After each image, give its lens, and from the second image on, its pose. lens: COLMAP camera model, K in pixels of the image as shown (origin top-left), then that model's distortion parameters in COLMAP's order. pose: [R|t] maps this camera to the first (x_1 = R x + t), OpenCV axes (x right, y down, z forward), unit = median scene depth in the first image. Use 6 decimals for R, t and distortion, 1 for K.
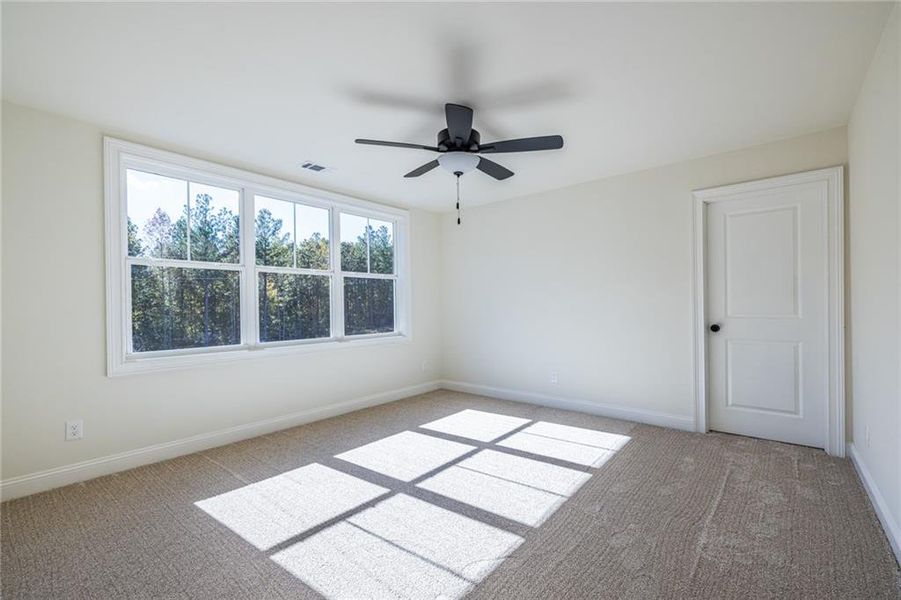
lens RADIAL K [[383.9, 0, 451.5], [0, 383.9, 302.8], [0, 0, 1]] dist [-0.002040, -0.000122]
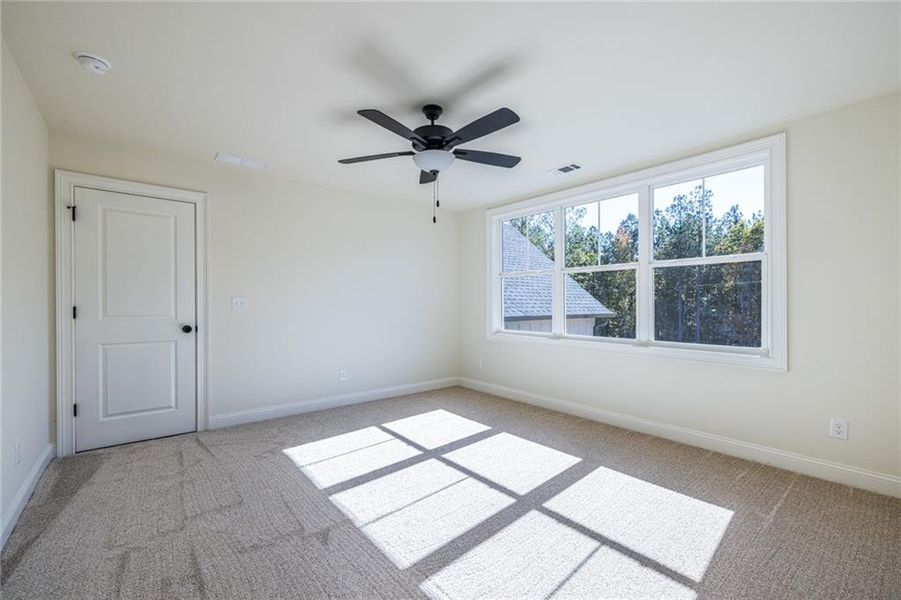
lens RADIAL K [[383.9, 0, 451.5], [0, 383.9, 300.7], [0, 0, 1]] dist [-0.002040, -0.000122]
pose [[-0.174440, 0.003521, -0.984661, 0.701765], [0.001108, 0.999994, 0.003379, -0.000983], [0.984667, -0.000501, -0.174443, 0.854104]]
